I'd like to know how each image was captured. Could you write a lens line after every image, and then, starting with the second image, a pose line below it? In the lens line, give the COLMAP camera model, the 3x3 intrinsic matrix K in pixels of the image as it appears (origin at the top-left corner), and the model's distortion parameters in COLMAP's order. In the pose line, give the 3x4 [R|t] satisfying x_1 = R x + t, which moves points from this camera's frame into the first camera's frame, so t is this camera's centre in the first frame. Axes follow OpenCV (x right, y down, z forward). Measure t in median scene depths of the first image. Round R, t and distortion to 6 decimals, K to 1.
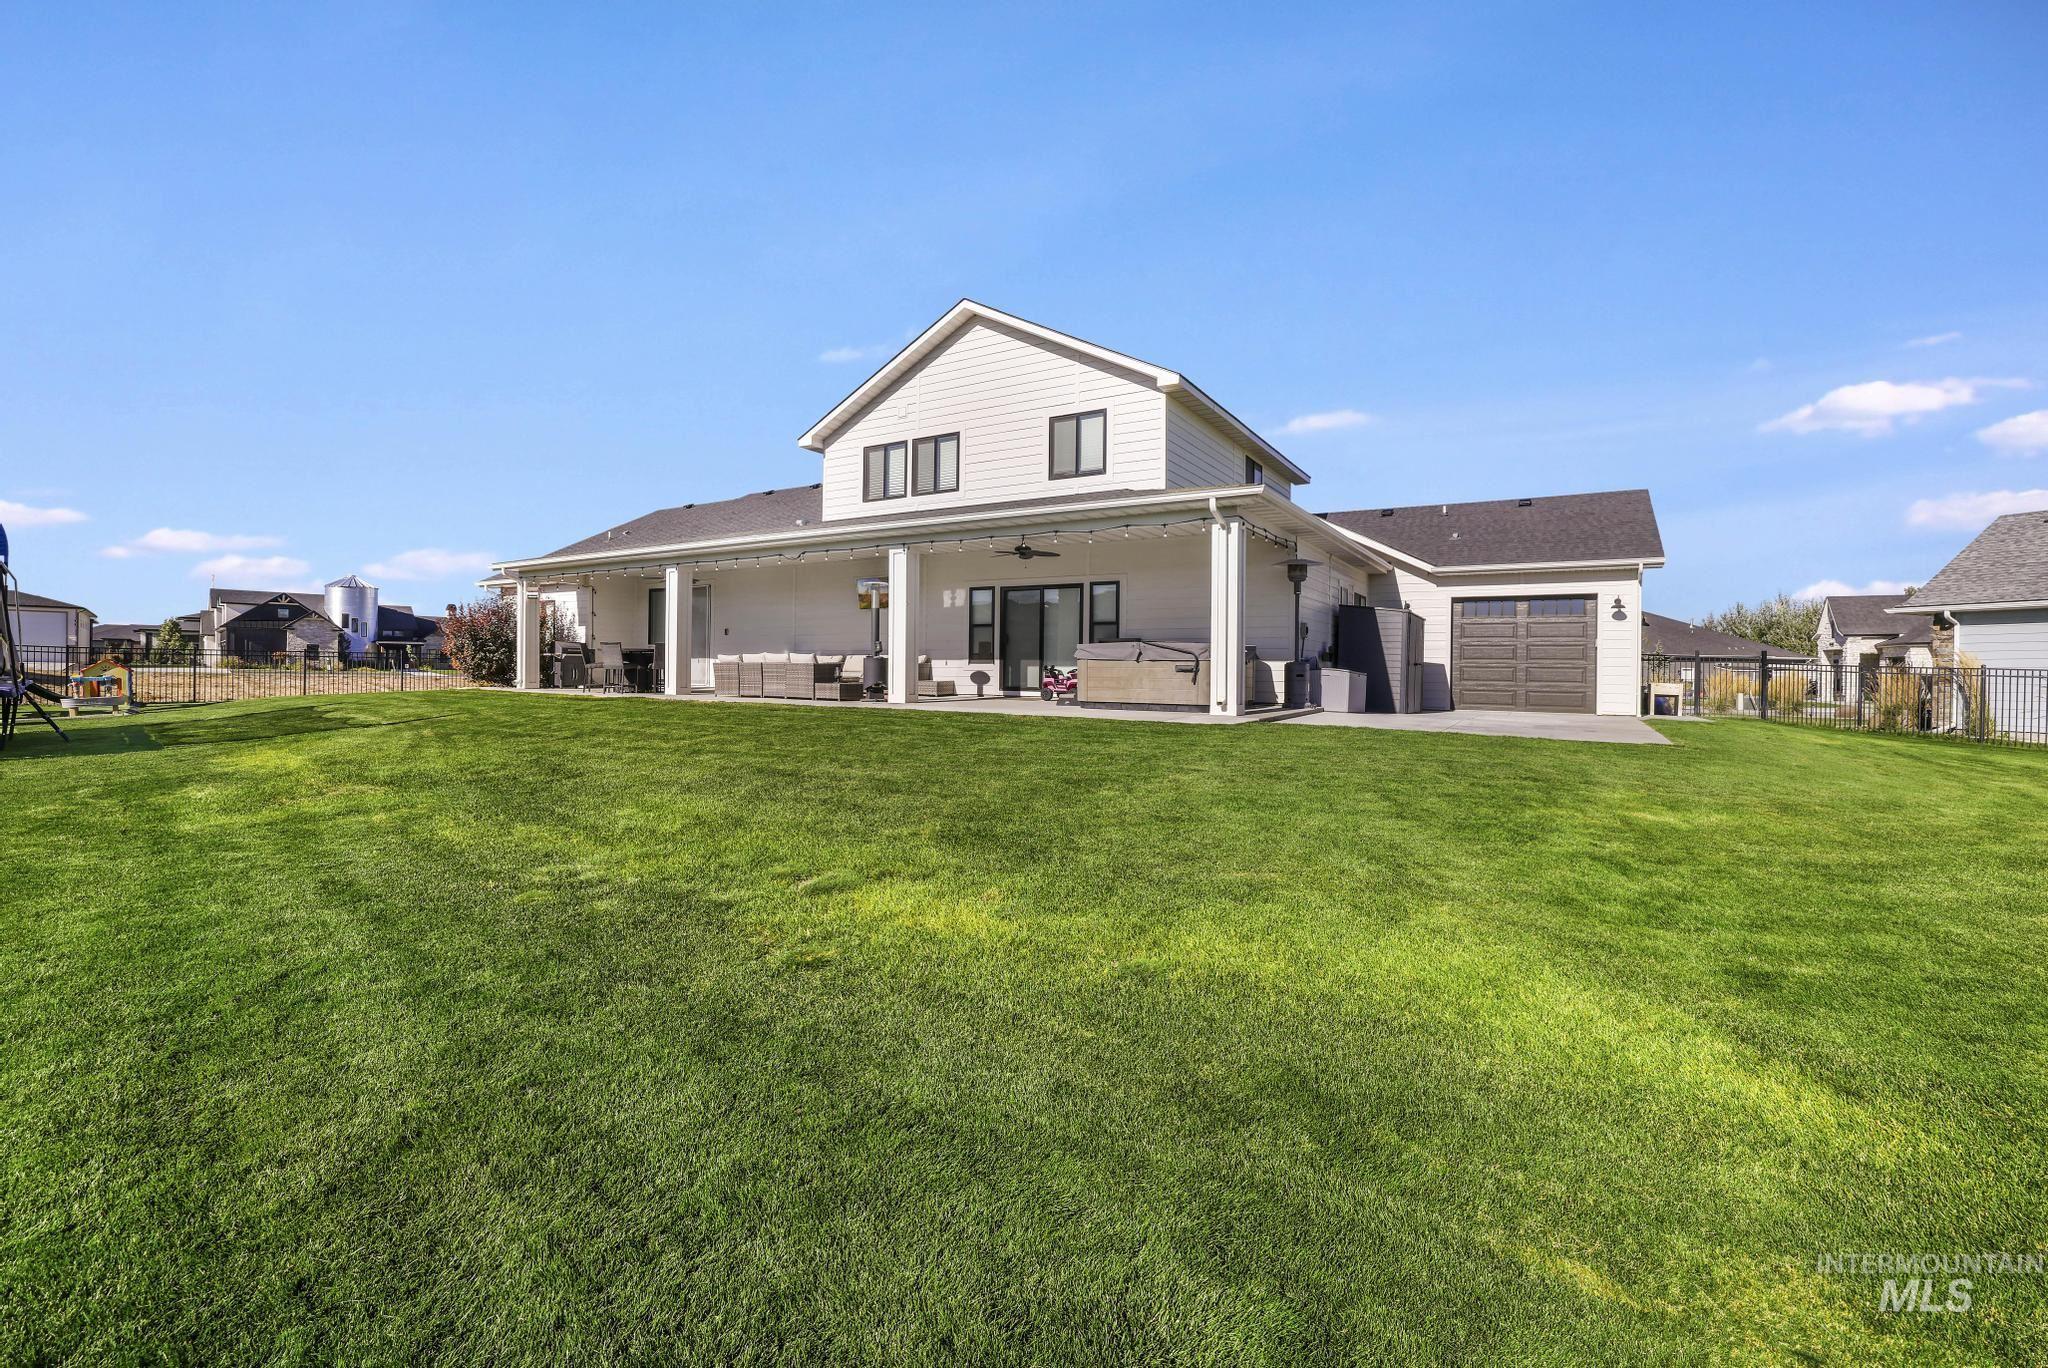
lens RADIAL K [[856.4, 0, 1070.4], [0, 856.4, 681.7], [0, 0, 1]] dist [-0.001069, -0.000055]
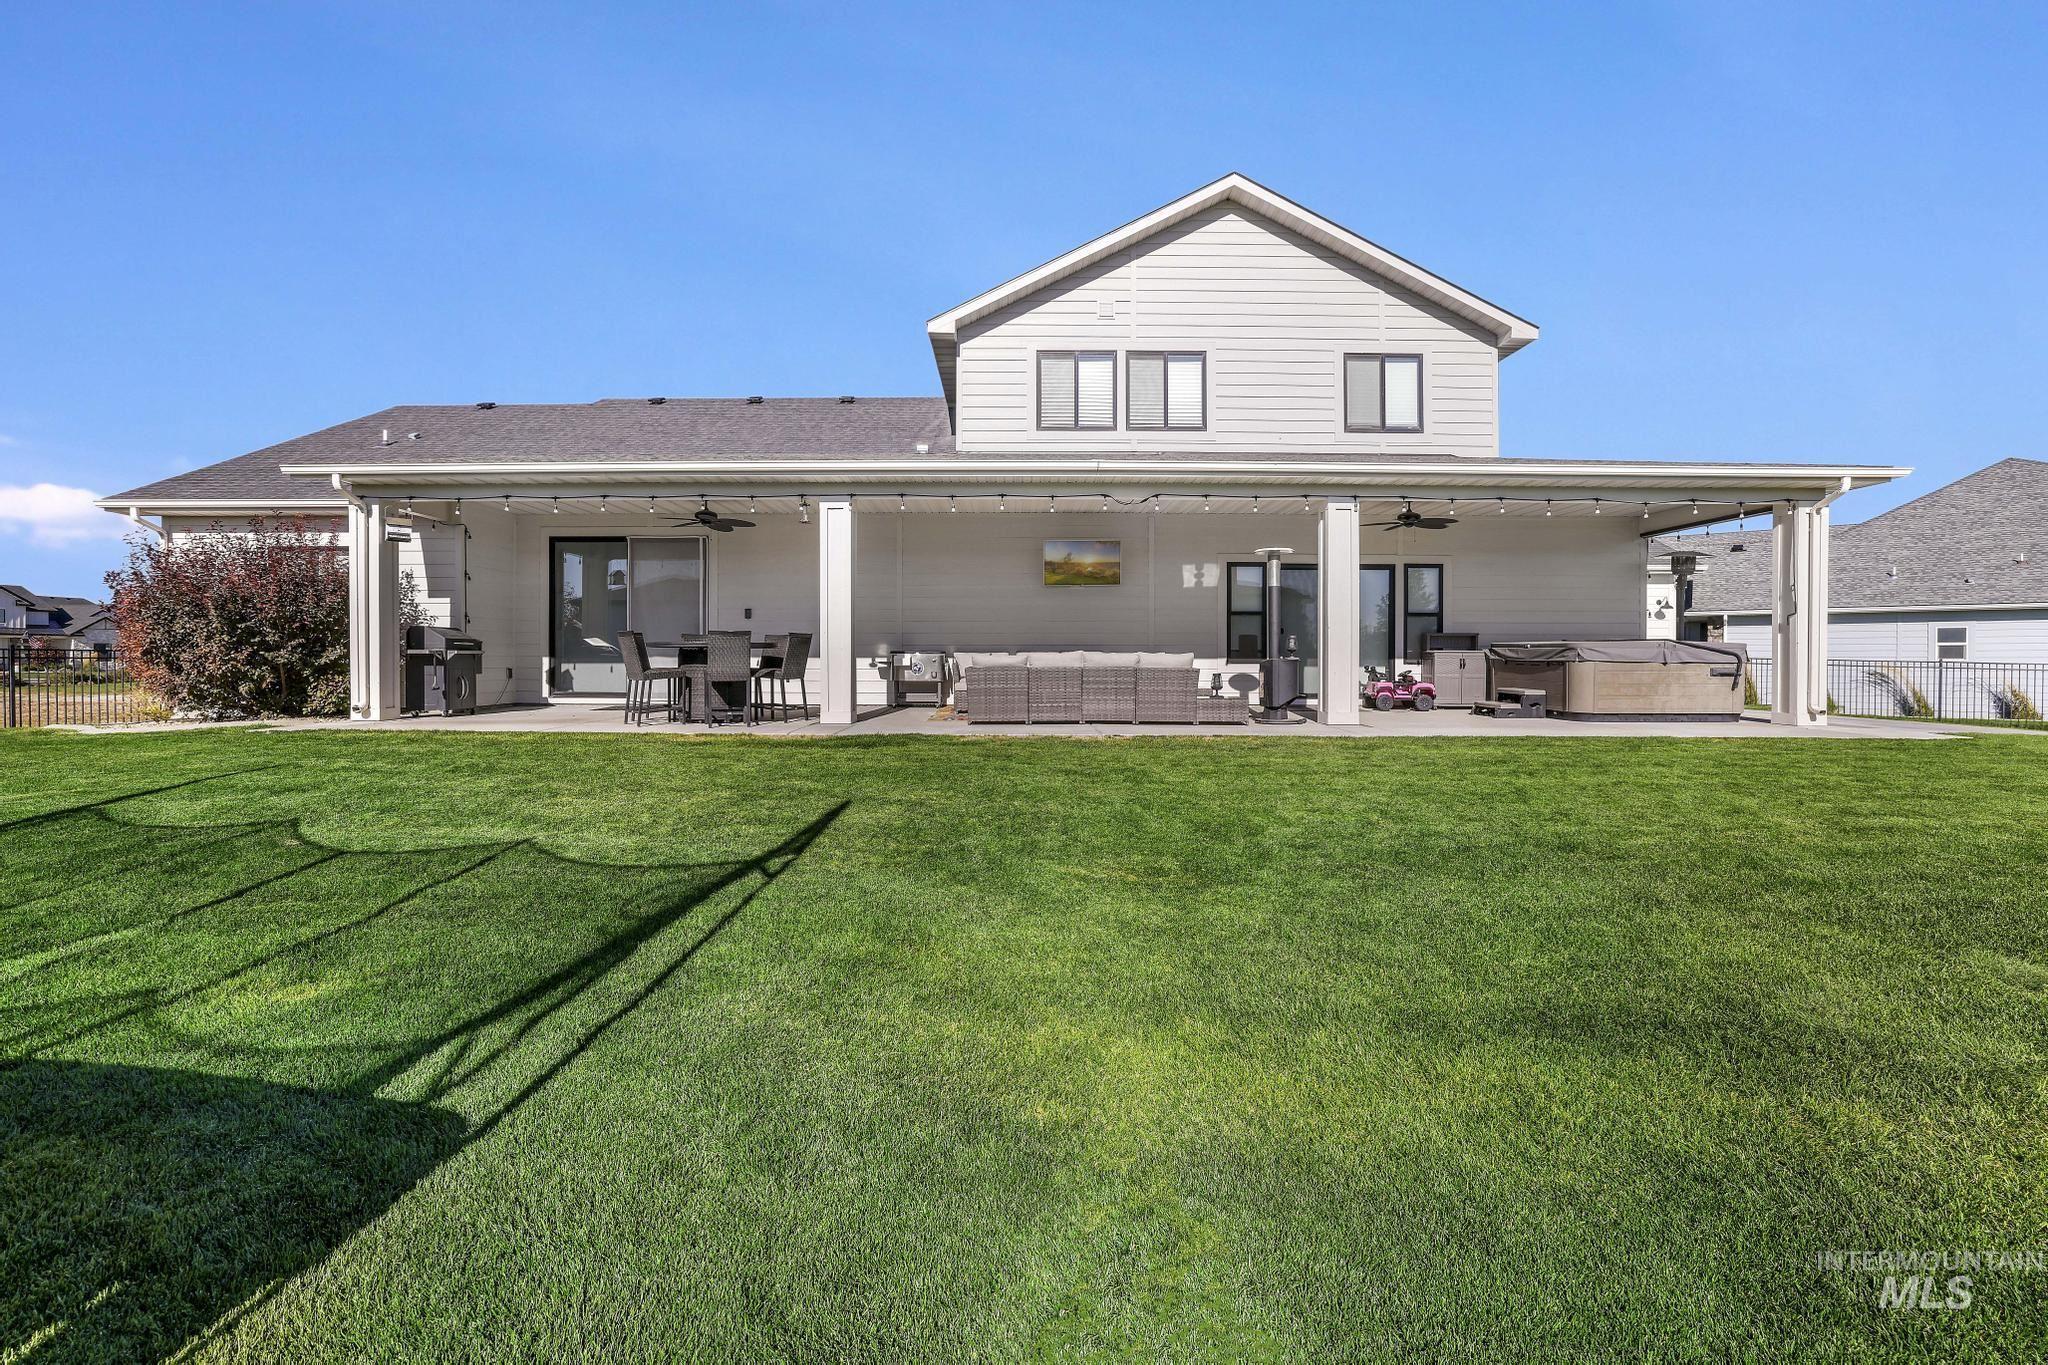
lens RADIAL K [[870.6, 0, 1024.0], [0, 870.6, 682.5], [0, 0, 1]] dist [-0.015290, -0.000133]
pose [[0.861634, -0.020171, 0.507129, -0.657702], [0.012601, 0.999752, 0.018357, -0.021333], [-0.507374, -0.009427, 0.861675, 0.434758]]
